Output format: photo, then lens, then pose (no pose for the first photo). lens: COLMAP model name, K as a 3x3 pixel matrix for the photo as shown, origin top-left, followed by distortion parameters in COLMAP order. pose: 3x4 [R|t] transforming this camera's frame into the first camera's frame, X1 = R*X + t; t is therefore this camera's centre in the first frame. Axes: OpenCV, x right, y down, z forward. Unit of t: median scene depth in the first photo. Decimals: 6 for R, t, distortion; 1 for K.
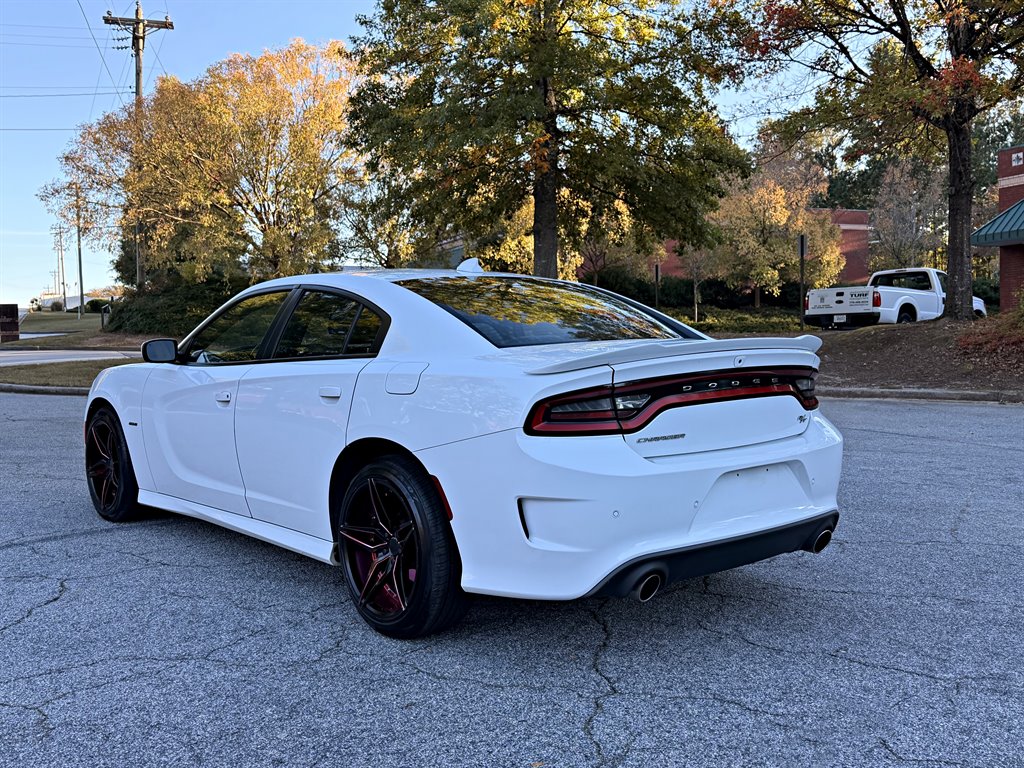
lens RADIAL K [[1011.7, 0, 513.8], [0, 1011.7, 398.1], [0, 0, 1]] dist [0.118493, -0.241240]
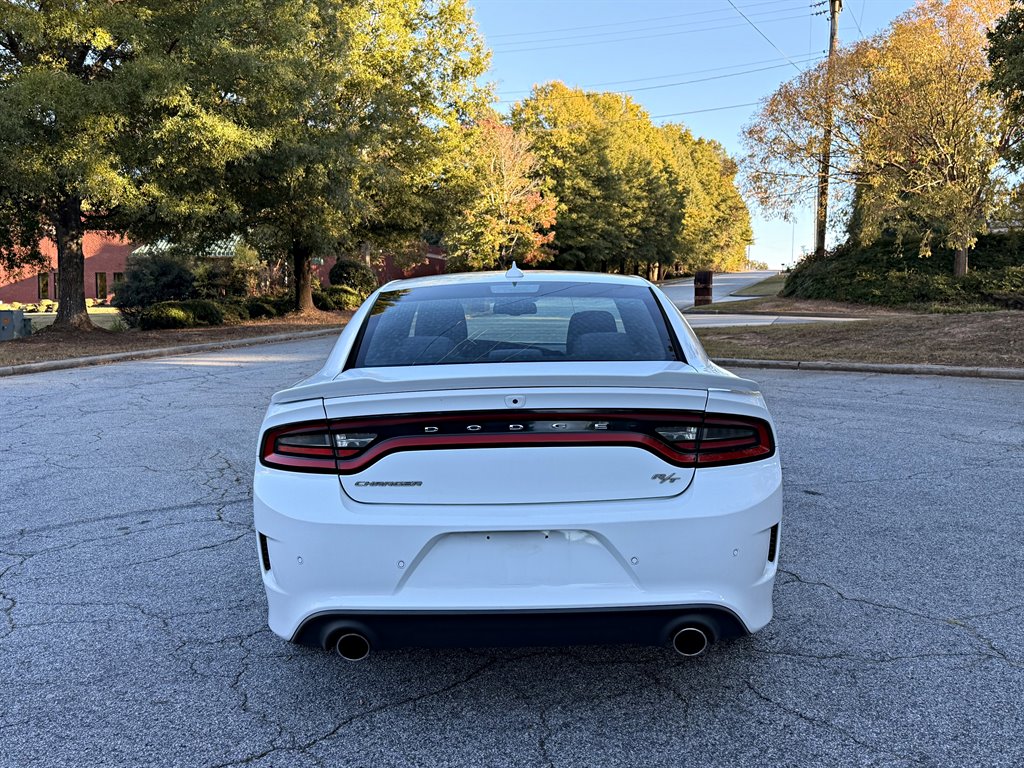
lens RADIAL K [[1005.5, 0, 513.9], [0, 1005.5, 389.6], [0, 0, 1]] dist [0.181800, -0.370325]
pose [[0.748578, 0.065668, -0.659787, 0.089928], [-0.043754, 0.997807, 0.049669, -0.010191], [0.661601, -0.008313, 0.749810, 0.045862]]
